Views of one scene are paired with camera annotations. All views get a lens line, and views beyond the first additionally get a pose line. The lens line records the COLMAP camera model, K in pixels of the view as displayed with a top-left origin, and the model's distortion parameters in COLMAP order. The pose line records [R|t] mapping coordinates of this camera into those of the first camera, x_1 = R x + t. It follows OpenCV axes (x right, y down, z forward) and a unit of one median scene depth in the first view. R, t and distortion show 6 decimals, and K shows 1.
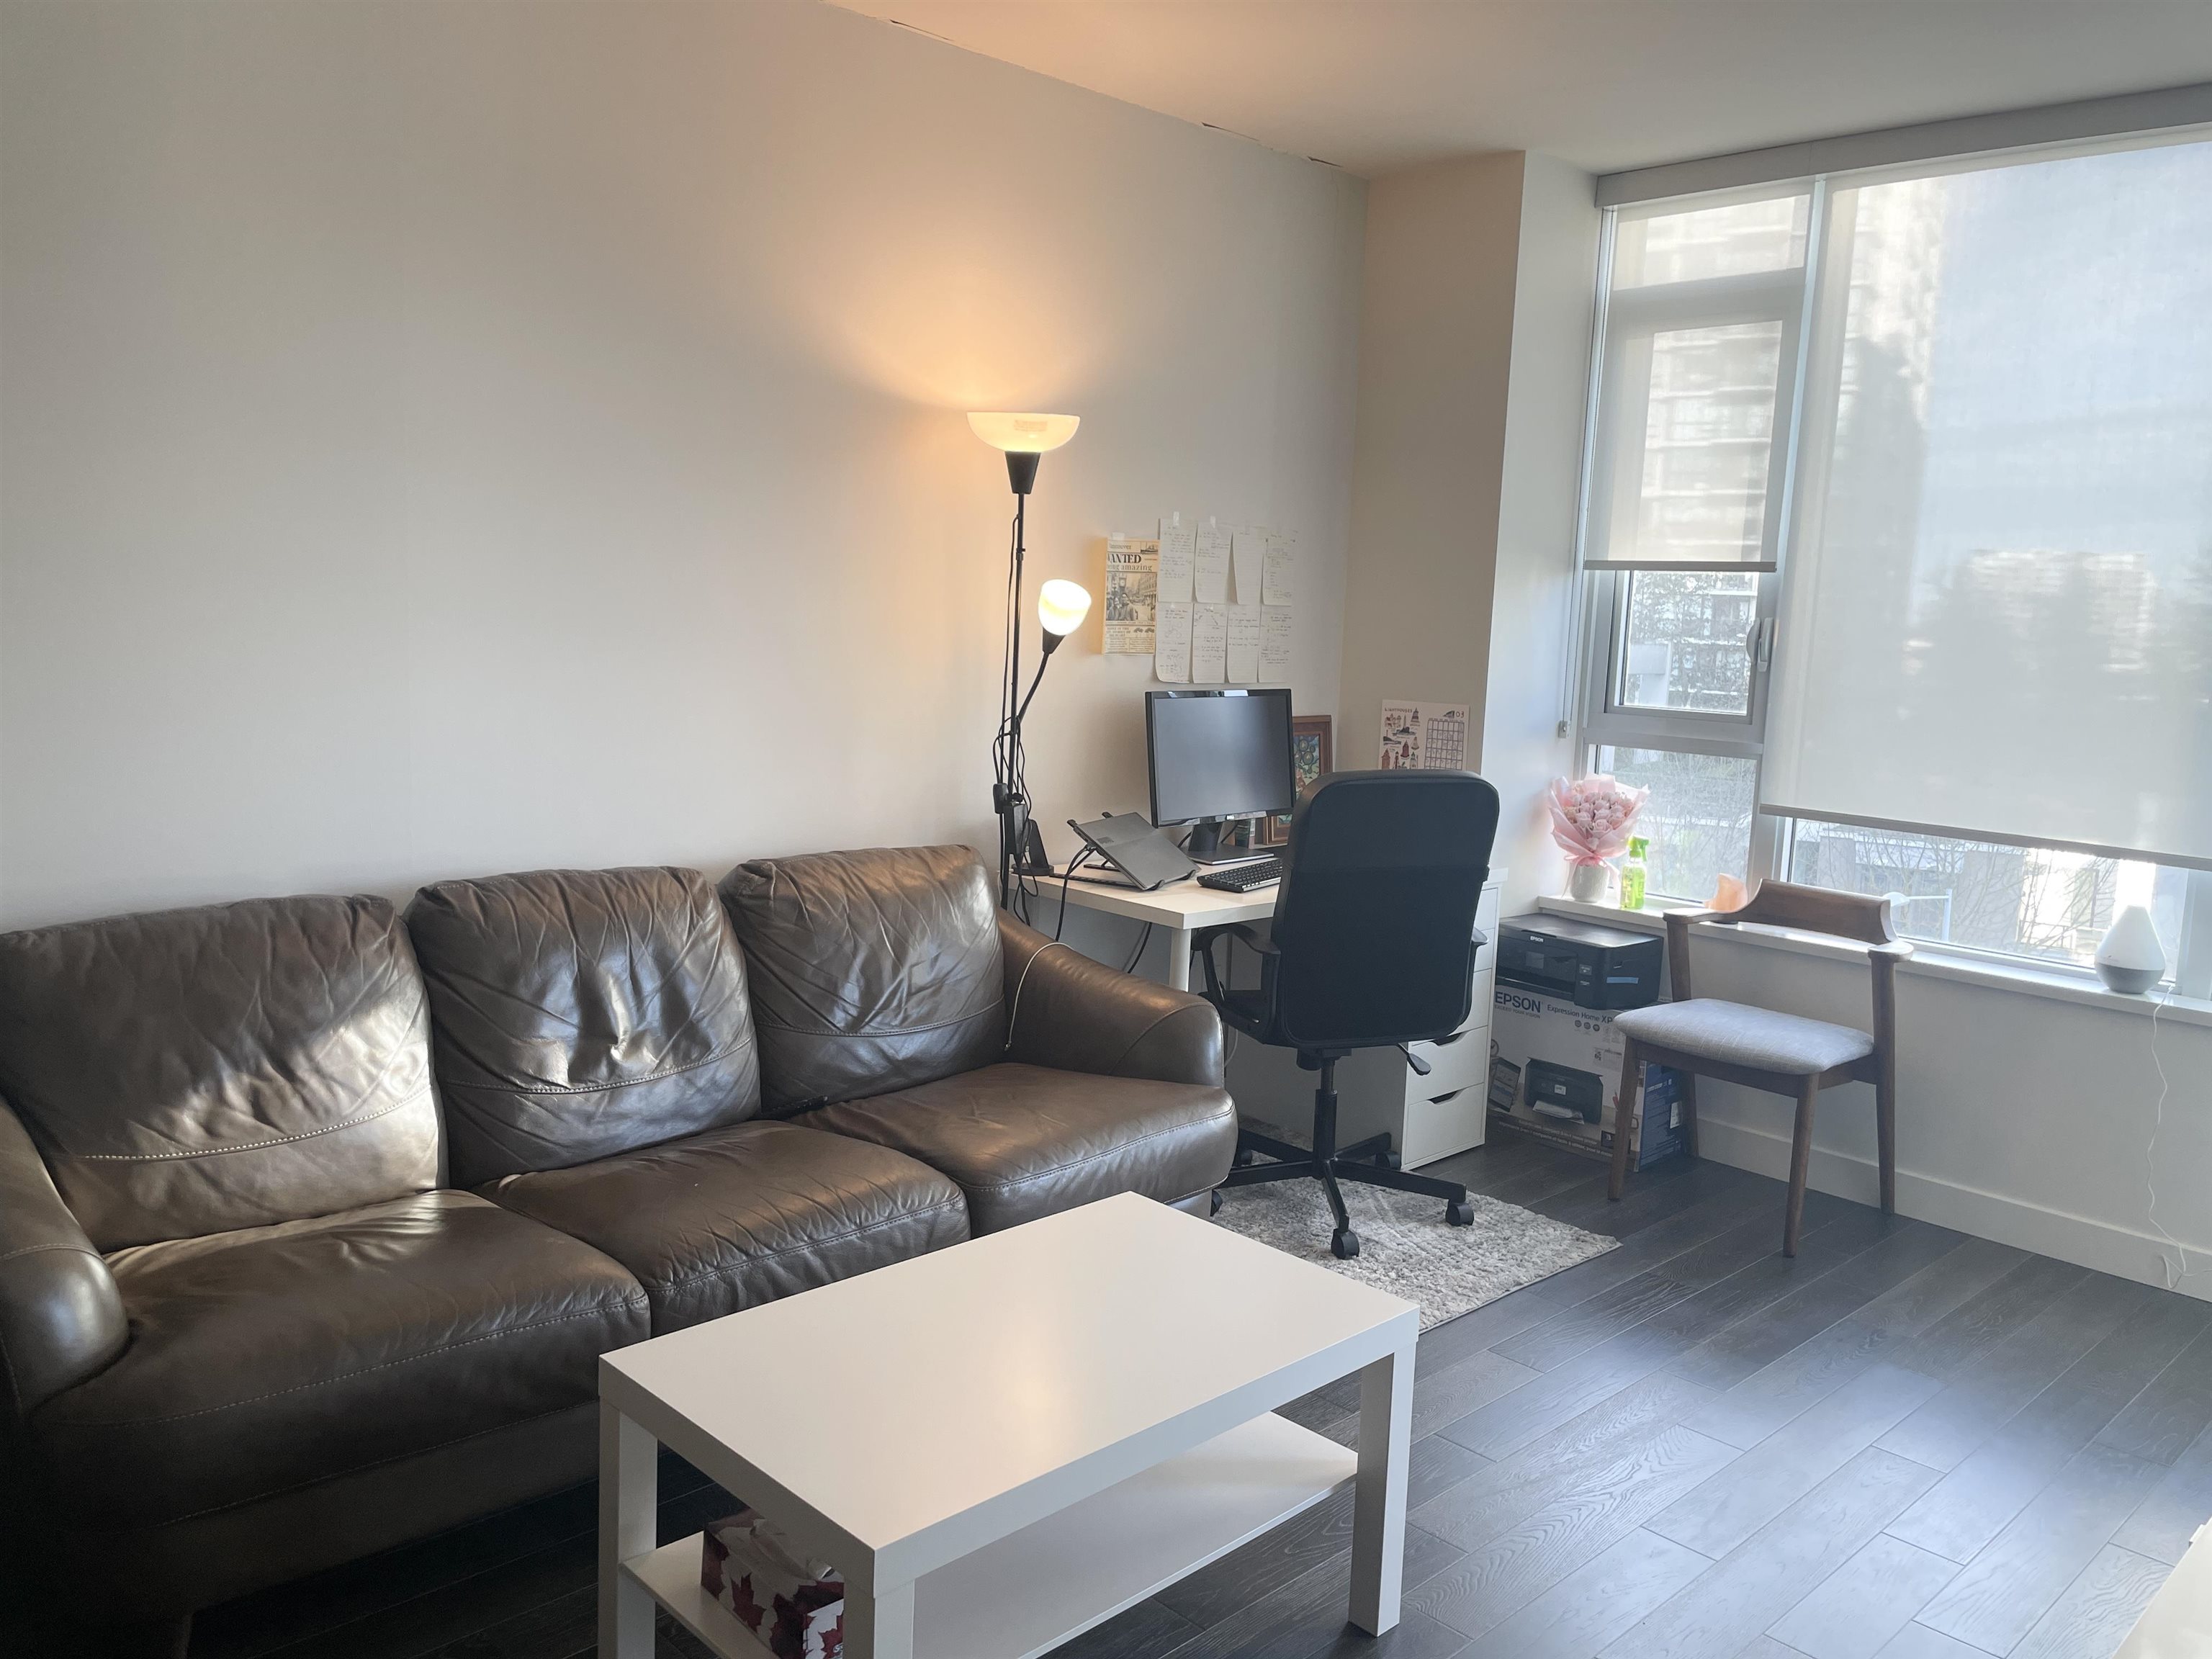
lens RADIAL K [[1680.3, 0, 1109.5], [0, 1680.3, 814.7], [0, 0, 1]] dist [0.058831, -0.000204]
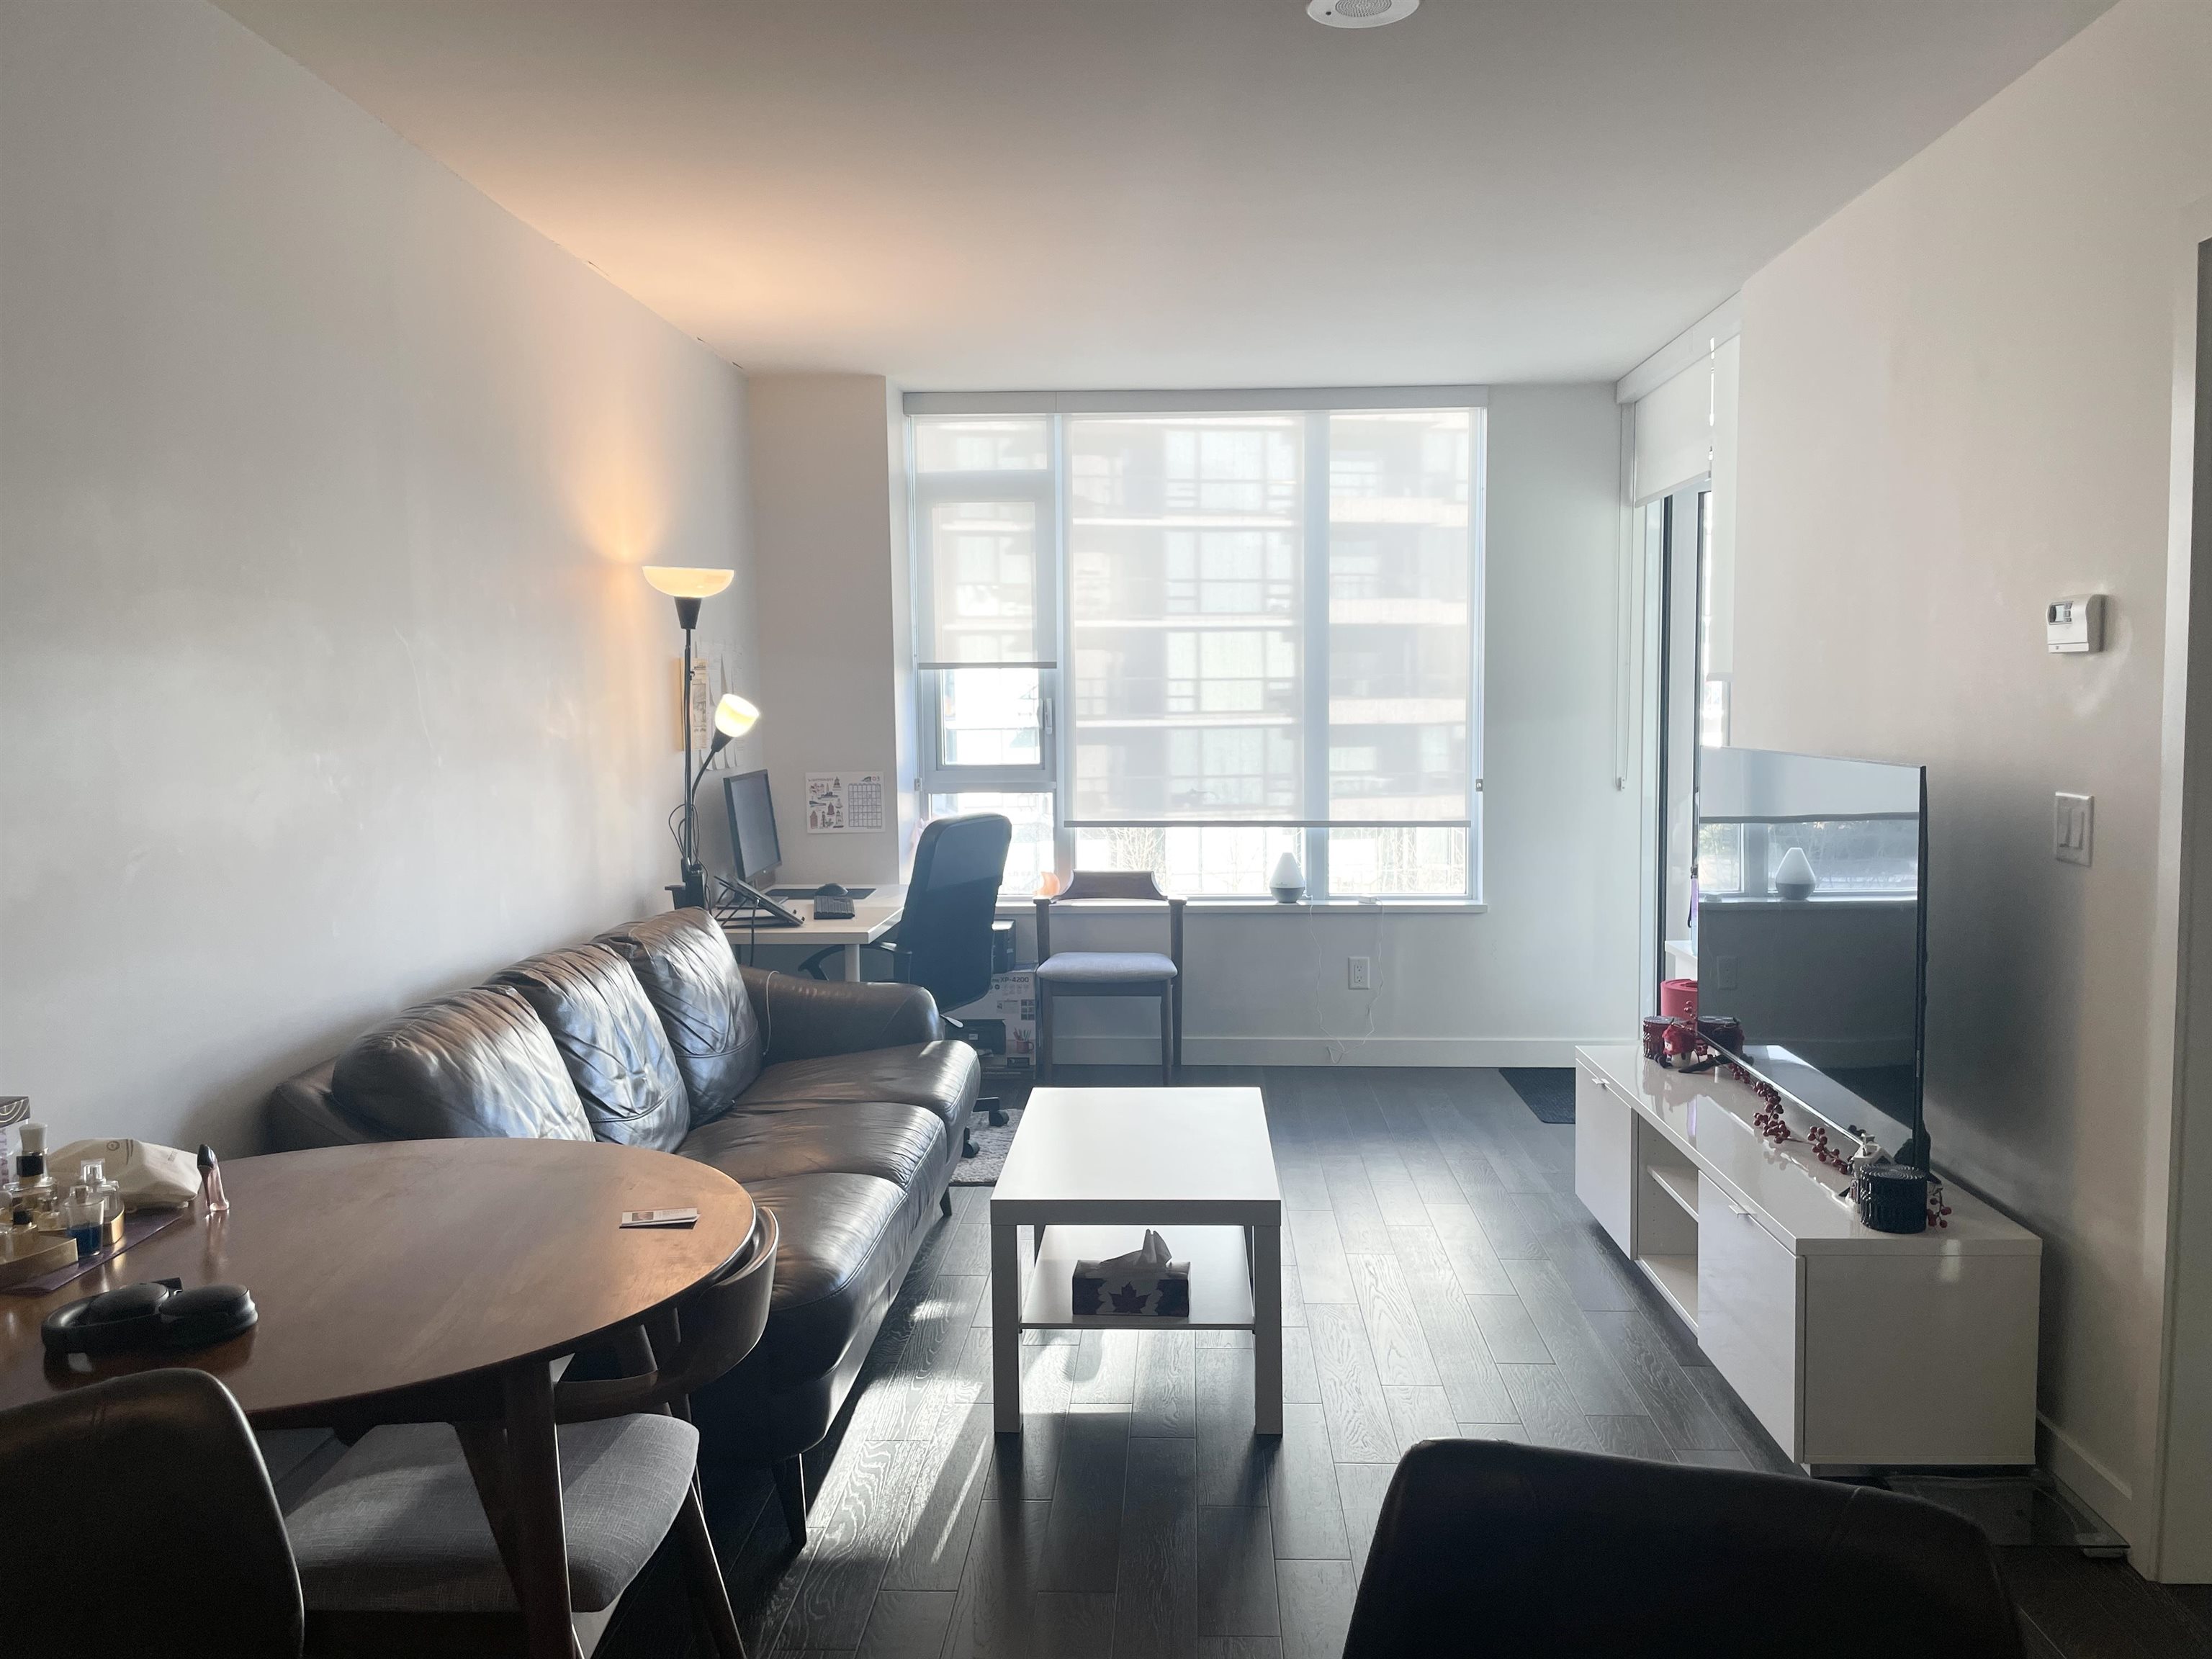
lens RADIAL K [[1680.3, 0, 1109.5], [0, 1680.3, 814.7], [0, 0, 1]] dist [0.058831, -0.000204]
pose [[0.723783, -0.095414, 0.683400, -0.617580], [0.125160, 0.992119, 0.005960, -0.015985], [-0.678582, 0.081221, 0.730020, -0.122275]]
